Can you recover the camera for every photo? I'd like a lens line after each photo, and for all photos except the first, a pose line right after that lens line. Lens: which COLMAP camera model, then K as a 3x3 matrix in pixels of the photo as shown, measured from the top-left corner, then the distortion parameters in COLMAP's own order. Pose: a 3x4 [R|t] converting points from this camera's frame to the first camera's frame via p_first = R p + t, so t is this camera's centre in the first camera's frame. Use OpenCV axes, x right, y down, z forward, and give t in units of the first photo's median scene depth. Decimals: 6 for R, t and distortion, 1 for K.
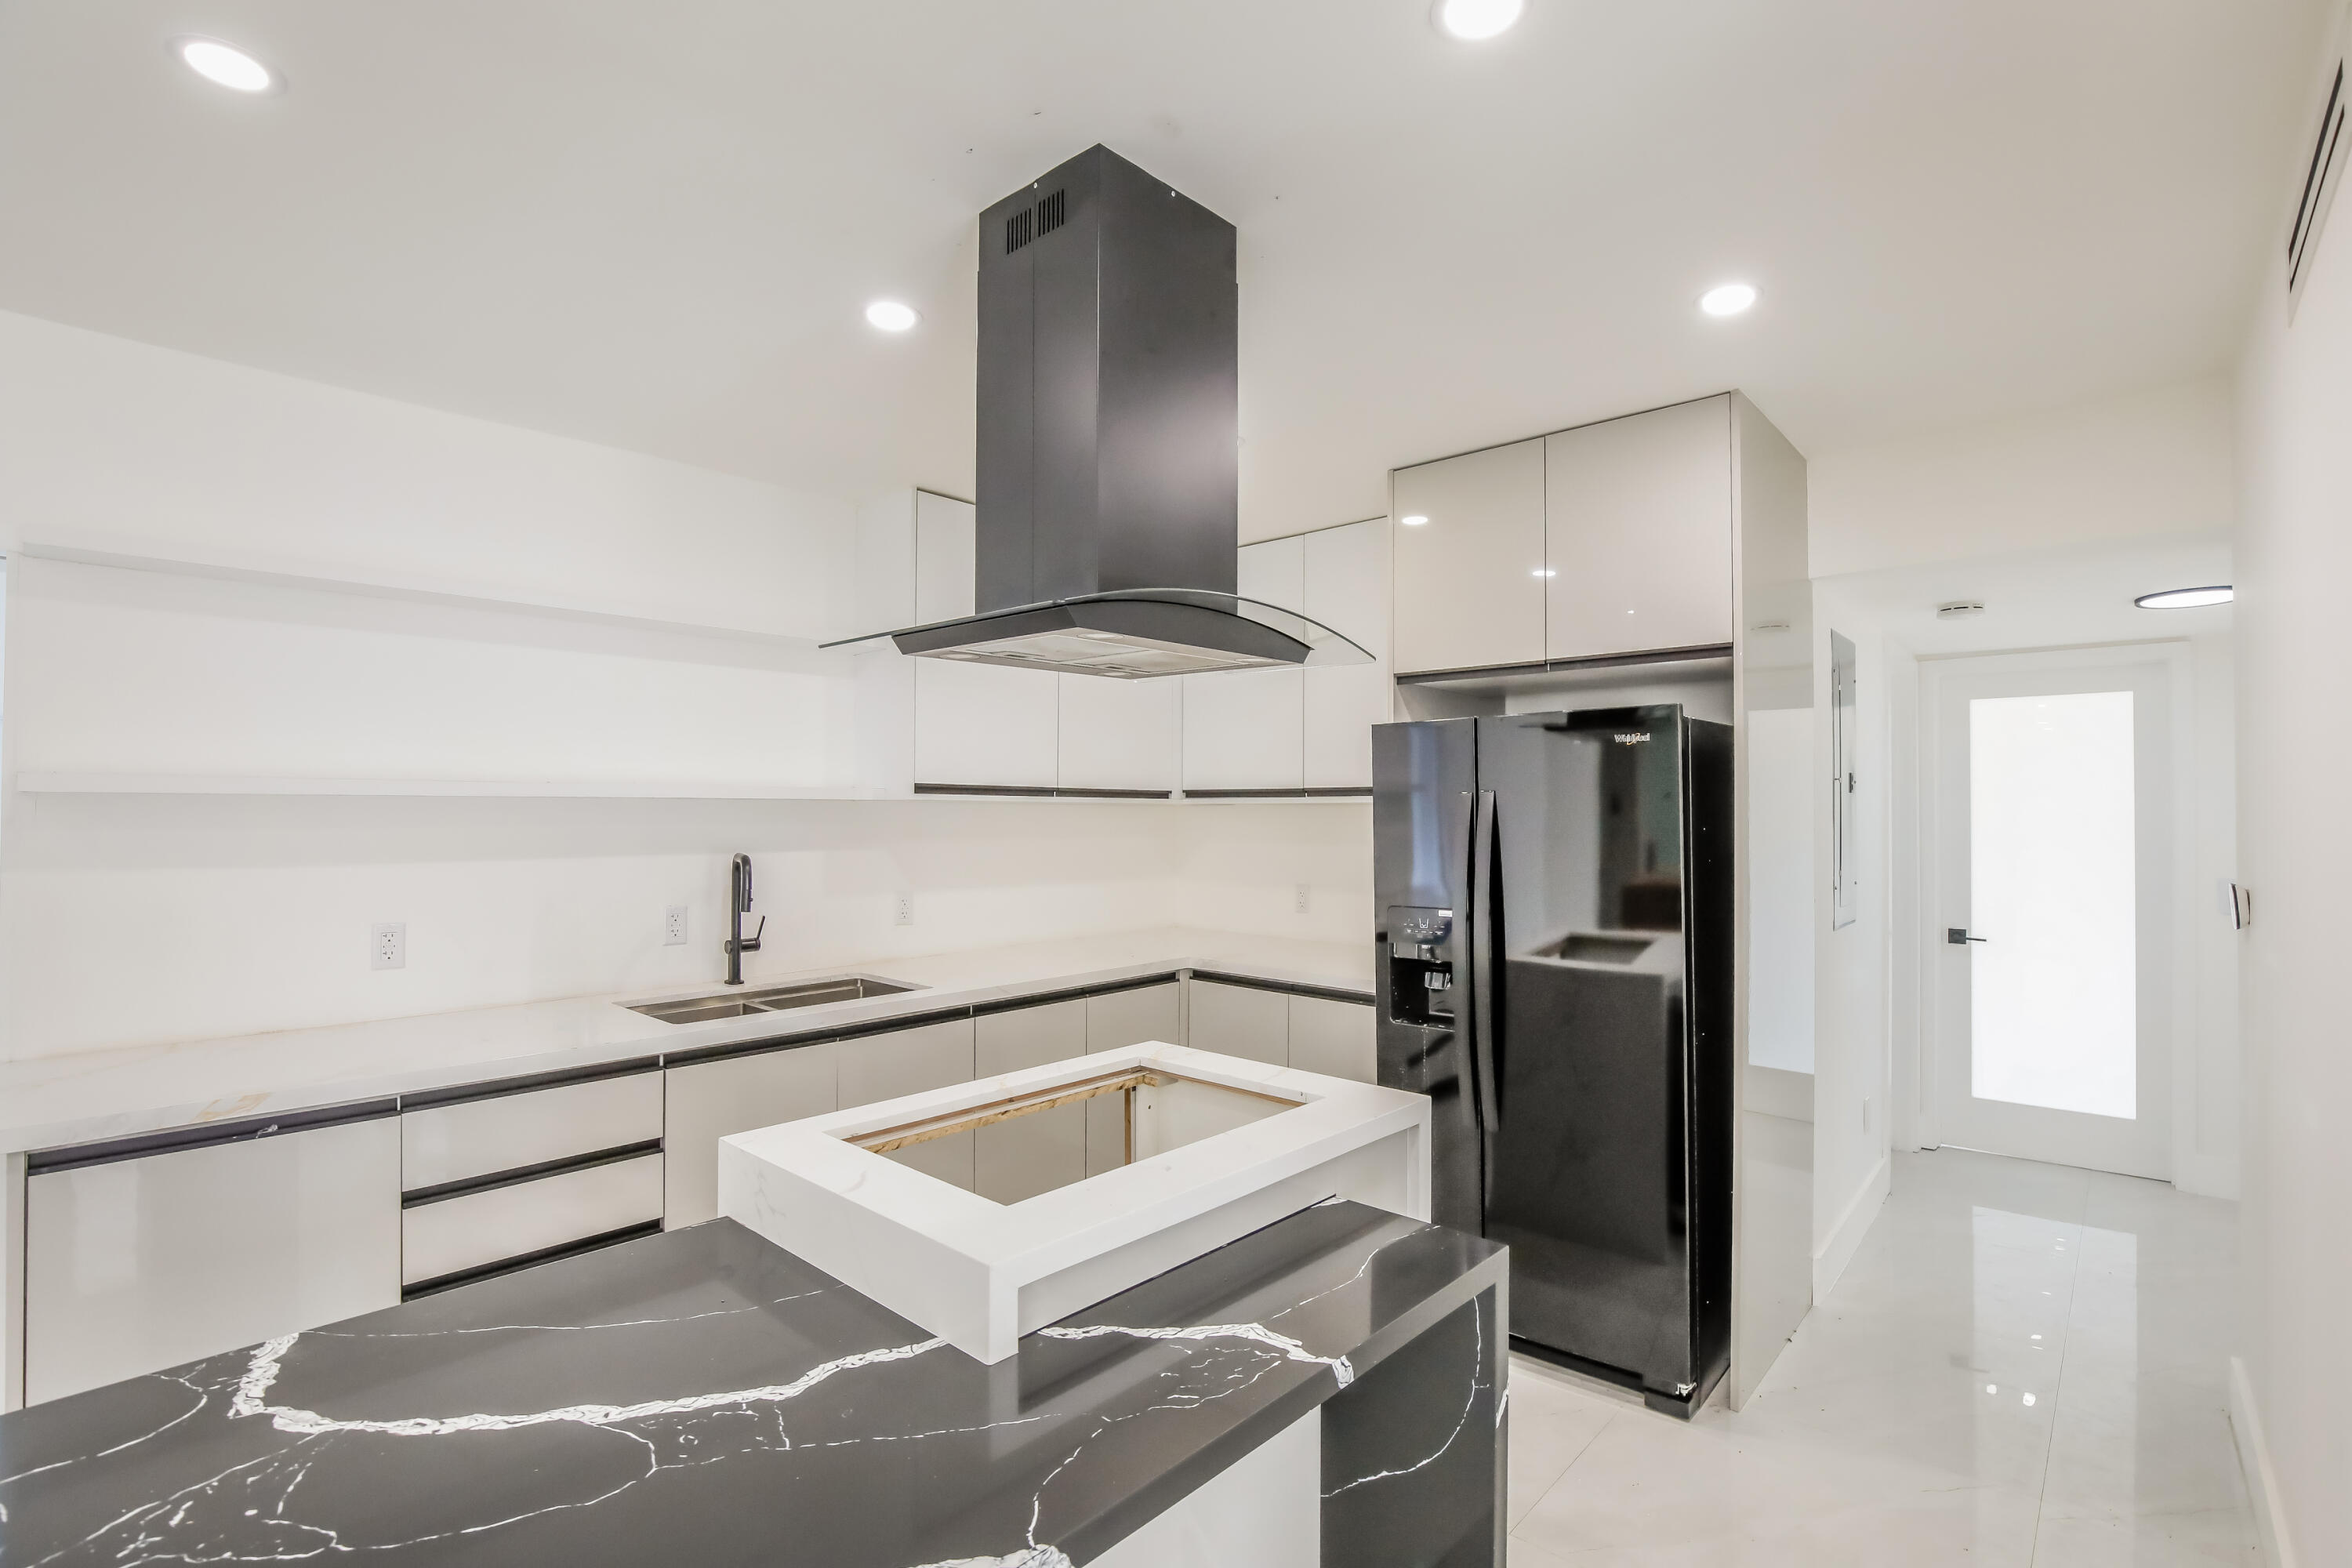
lens RADIAL K [[1067.5, 0, 1175.0], [0, 1067.5, 770.2], [0, 0, 1]] dist [-0.000083, -0.000007]
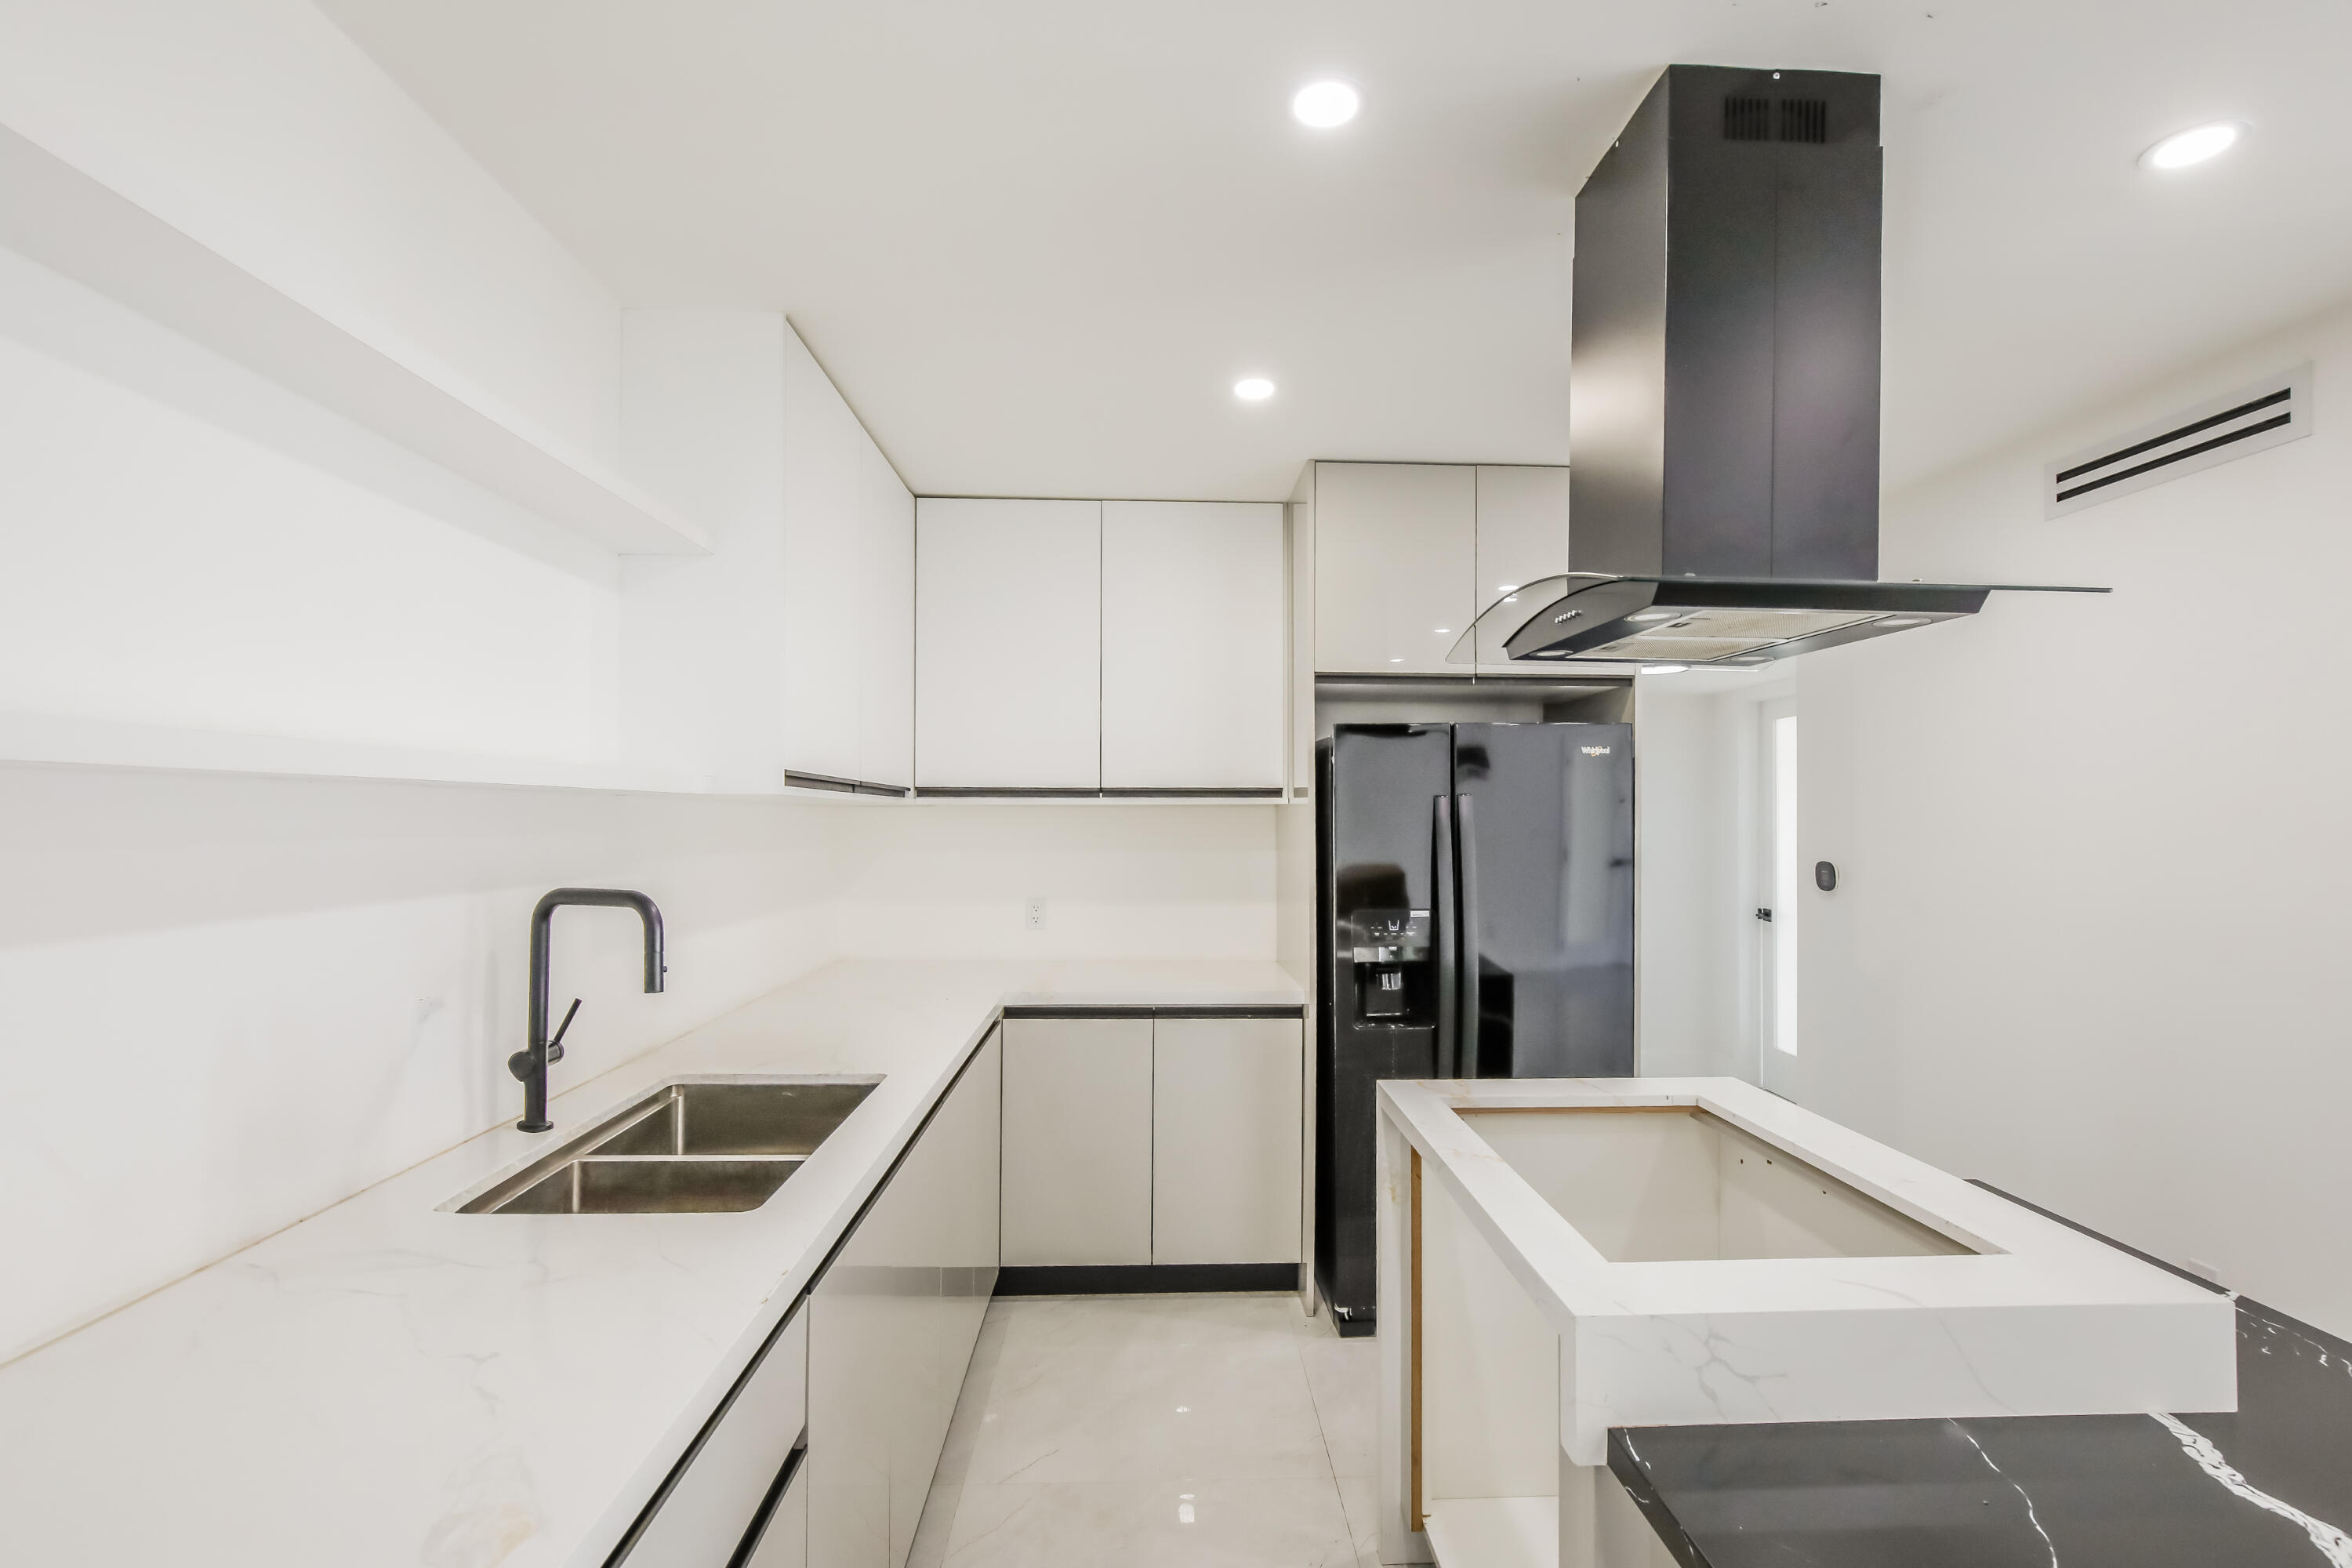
lens RADIAL K [[1092.2, 0, 1176.0], [0, 1092.2, 784.0], [0, 0, 1]] dist [0.000098, -0.000091]
pose [[0.716683, 0.020809, 0.697088, -0.558649], [-0.026490, 0.999646, -0.002607, 0.016848], [-0.696896, -0.016597, 0.716980, 0.364390]]
